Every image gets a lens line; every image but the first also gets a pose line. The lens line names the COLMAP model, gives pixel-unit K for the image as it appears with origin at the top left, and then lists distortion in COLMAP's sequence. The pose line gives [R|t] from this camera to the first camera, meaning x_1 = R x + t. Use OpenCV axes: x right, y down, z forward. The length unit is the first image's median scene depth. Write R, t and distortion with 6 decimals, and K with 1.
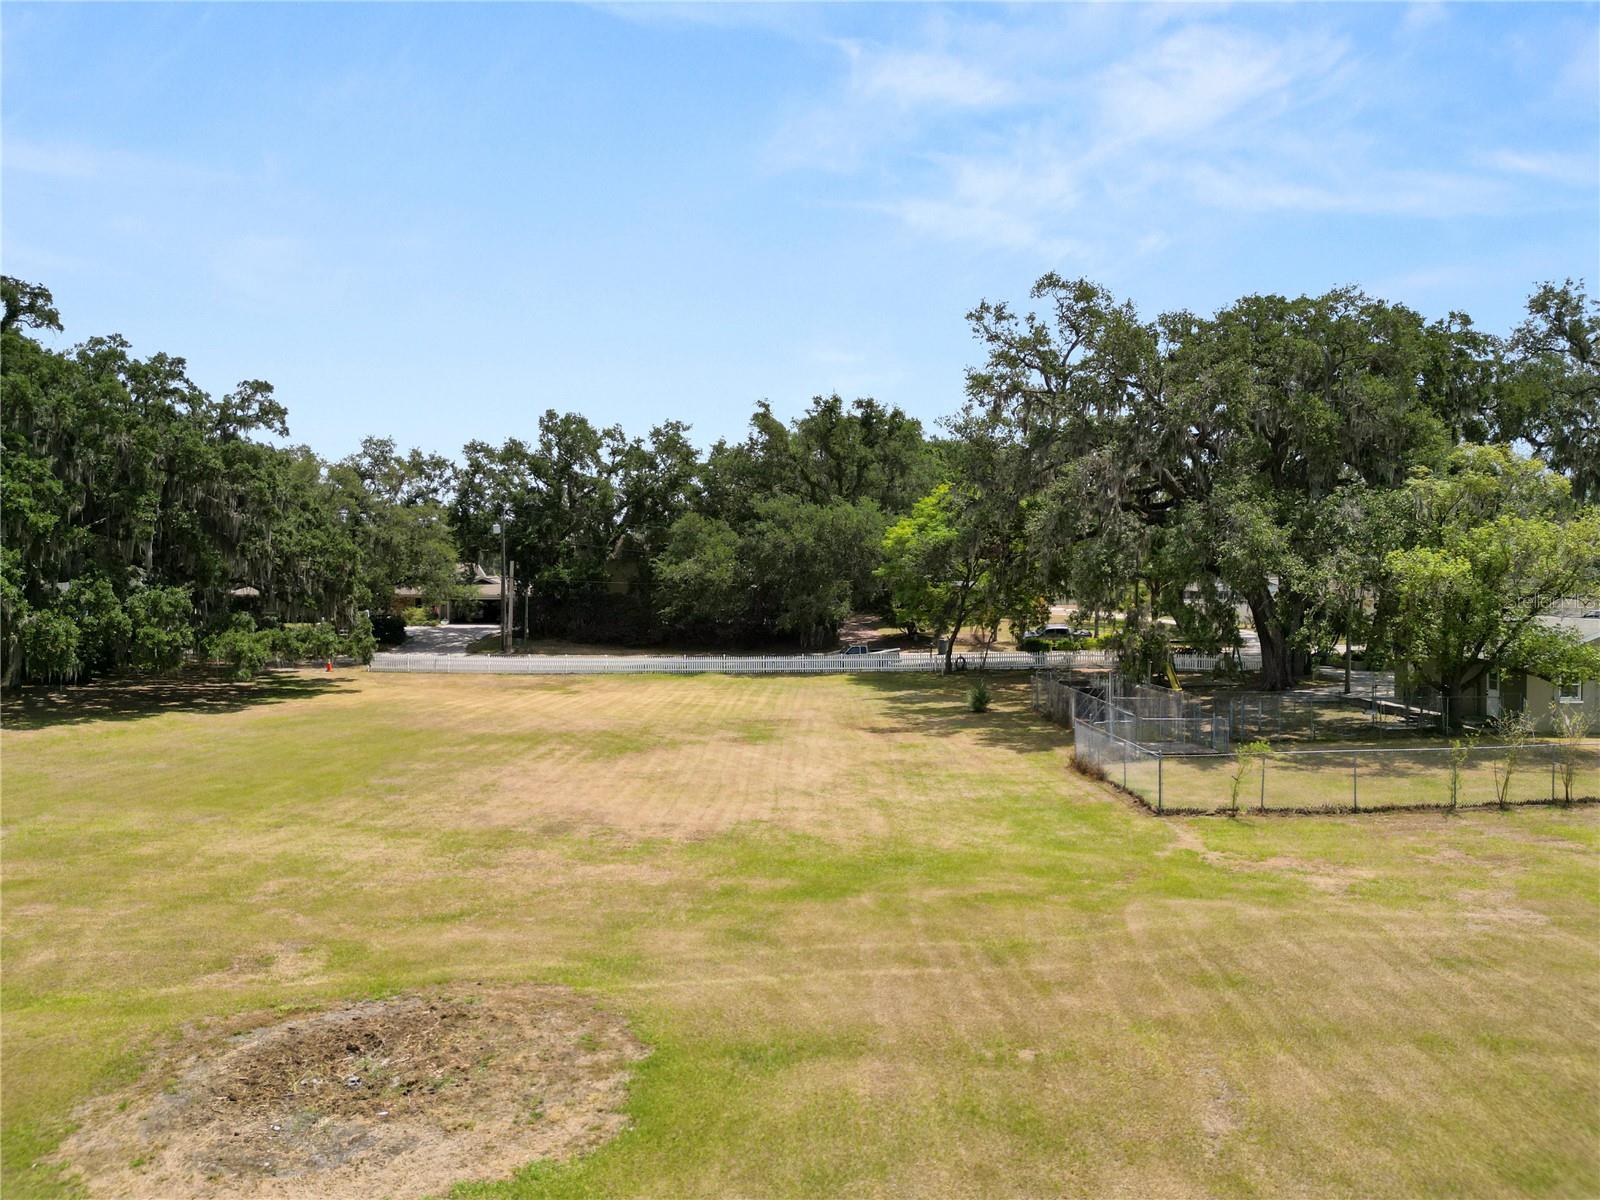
lens RADIAL K [[1107.2, 0, 786.8], [0, 1107.2, 589.0], [0, 0, 1]] dist [0.031032, -0.021560]
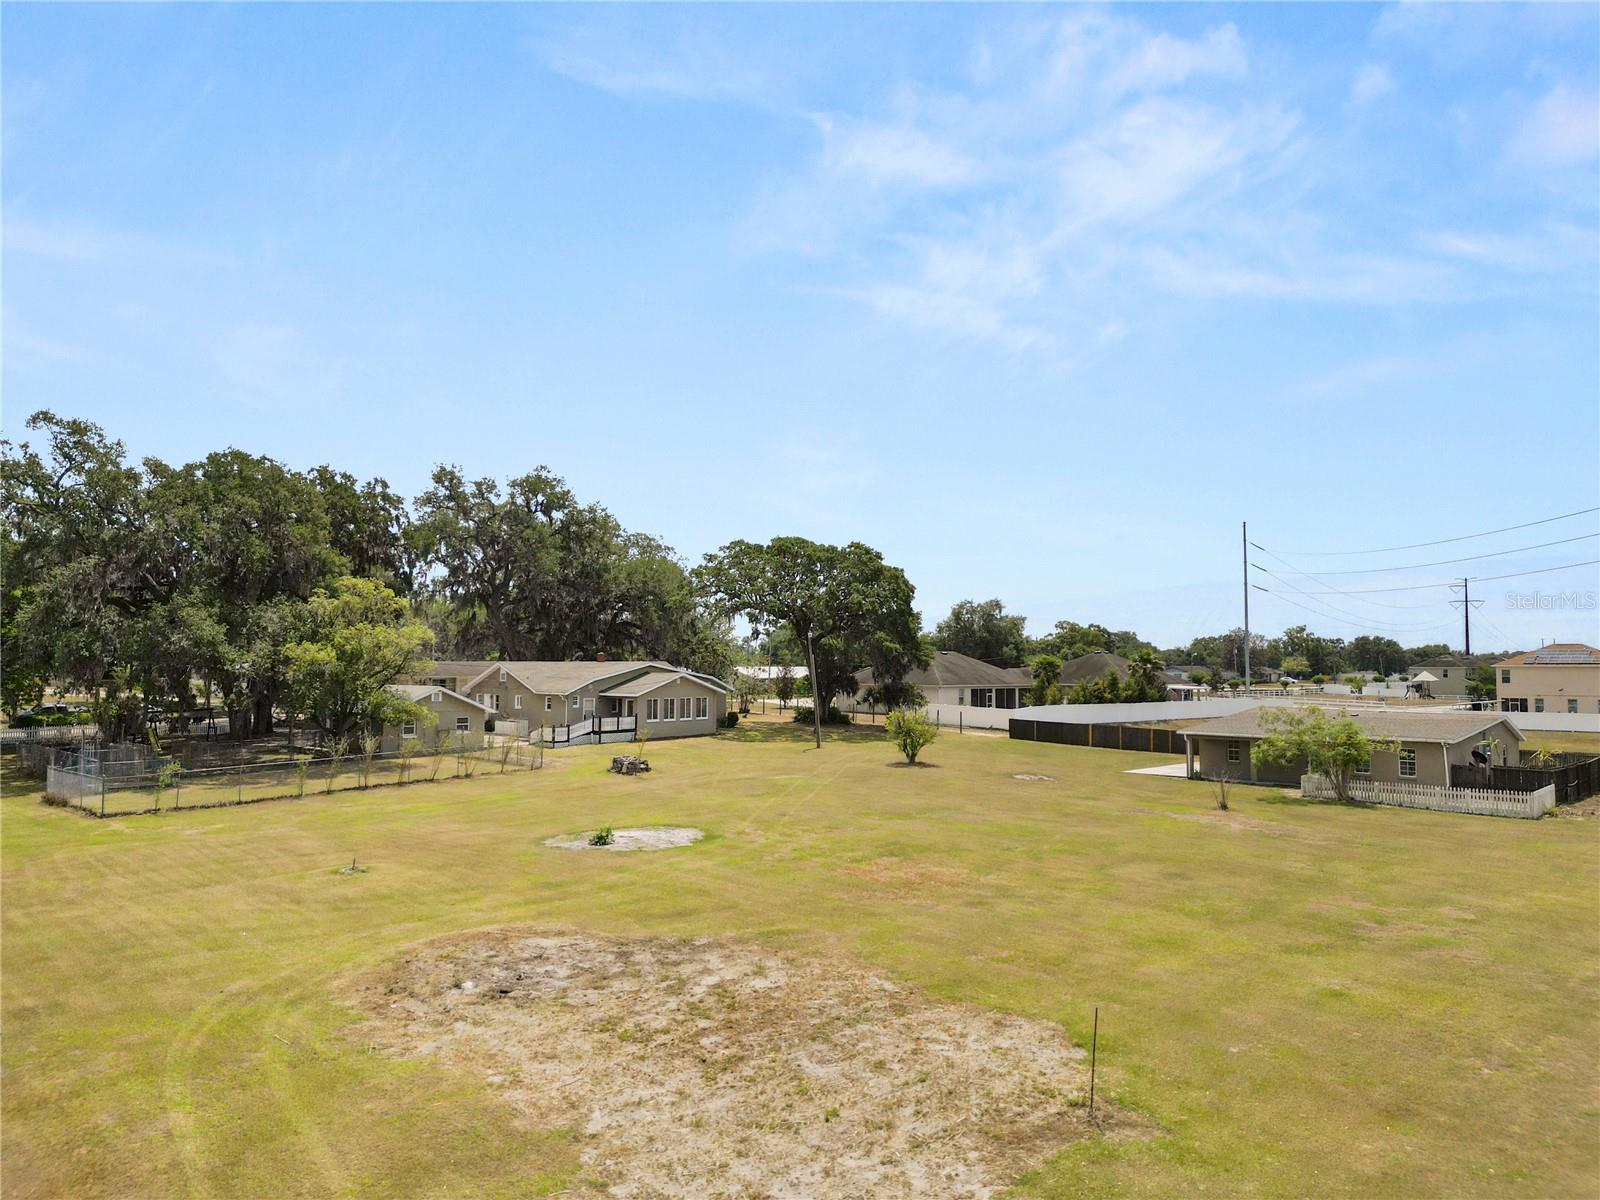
lens RADIAL K [[1107.2, 0, 793.5], [0, 1107.2, 610.2], [0, 0, 1]] dist [0.031032, -0.021560]
pose [[0.695222, 0.037971, 0.717792, -0.068919], [0.001973, 0.998499, -0.054731, 0.004519], [-0.718793, 0.039466, 0.694103, -0.459213]]
